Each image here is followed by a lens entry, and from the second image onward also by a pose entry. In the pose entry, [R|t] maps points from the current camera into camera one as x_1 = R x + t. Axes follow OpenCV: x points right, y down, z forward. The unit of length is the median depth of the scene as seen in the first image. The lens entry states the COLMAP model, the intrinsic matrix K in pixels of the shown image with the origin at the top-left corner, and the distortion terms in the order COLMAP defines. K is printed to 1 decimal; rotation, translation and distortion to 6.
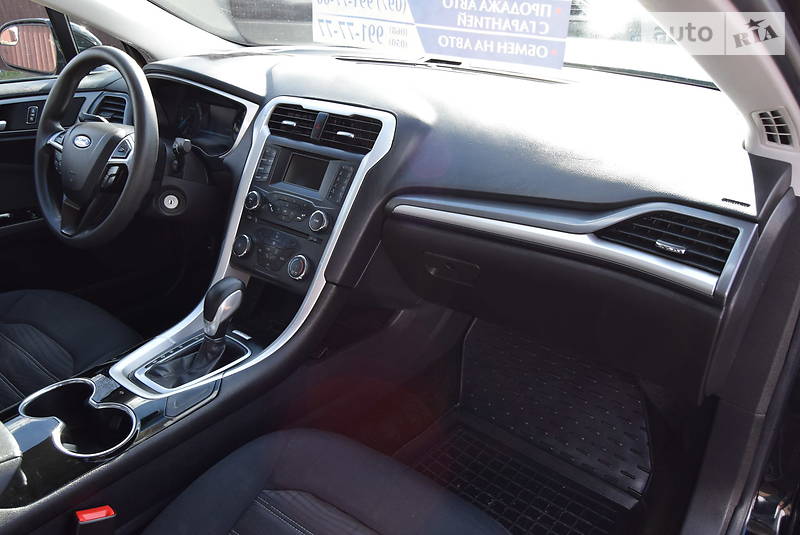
lens RADIAL K [[644.4, 0, 400.0], [0, 644.4, 267.5], [0, 0, 1]] dist [-0.003332, 0.001152]
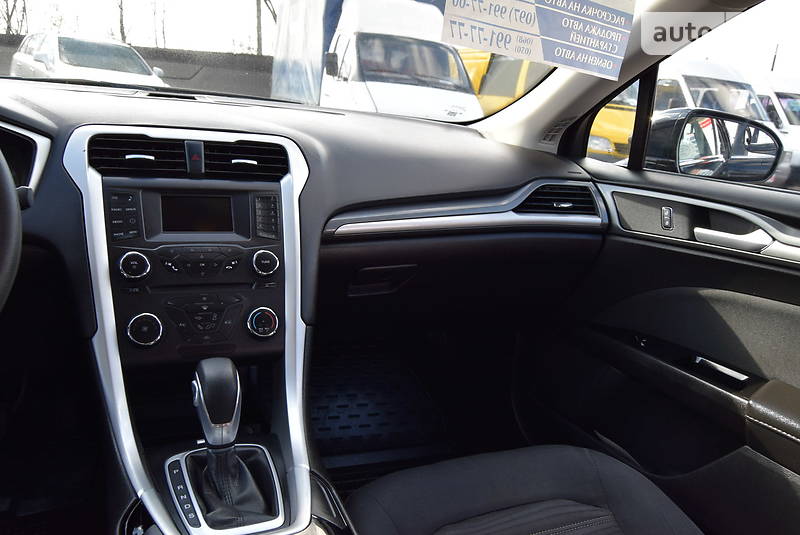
lens RADIAL K [[617.1, 0, 400.0], [0, 617.1, 267.5], [0, 0, 1]] dist [-0.013974, 0.000924]
pose [[0.446469, -0.184717, 0.875526, -0.920546], [0.289700, 0.955600, 0.053880, -0.071682], [-0.846605, 0.229584, 0.480158, 0.577523]]
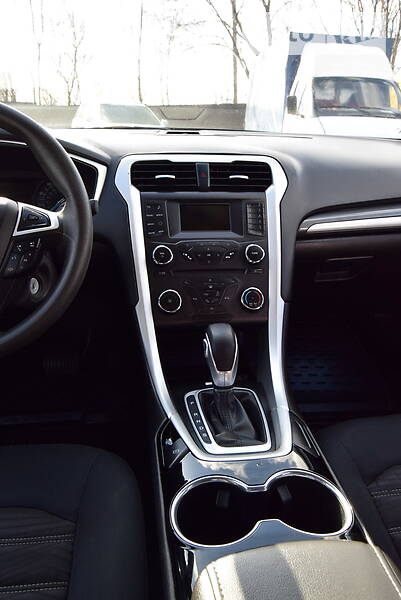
lens RADIAL K [[462.8, 0, 200.5], [0, 462.8, 300.0], [0, 0, 1]] dist [-0.013974, 0.000924]
pose [[0.683599, -0.235389, 0.690857, -0.924072], [0.288487, 0.956628, 0.040486, -0.067560], [-0.670423, 0.171627, 0.721857, 0.621769]]
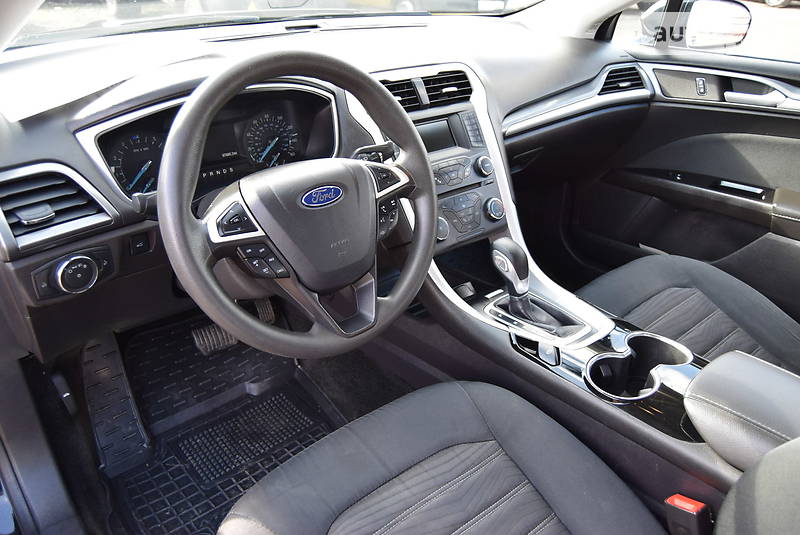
lens RADIAL K [[617.1, 0, 400.0], [0, 617.1, 267.5], [0, 0, 1]] dist [-0.013974, 0.000924]
pose [[0.176286, -0.447304, 0.876836, -1.456175], [0.395859, 0.847794, 0.352902, -0.444887], [-0.901232, 0.284892, 0.326524, 1.022398]]
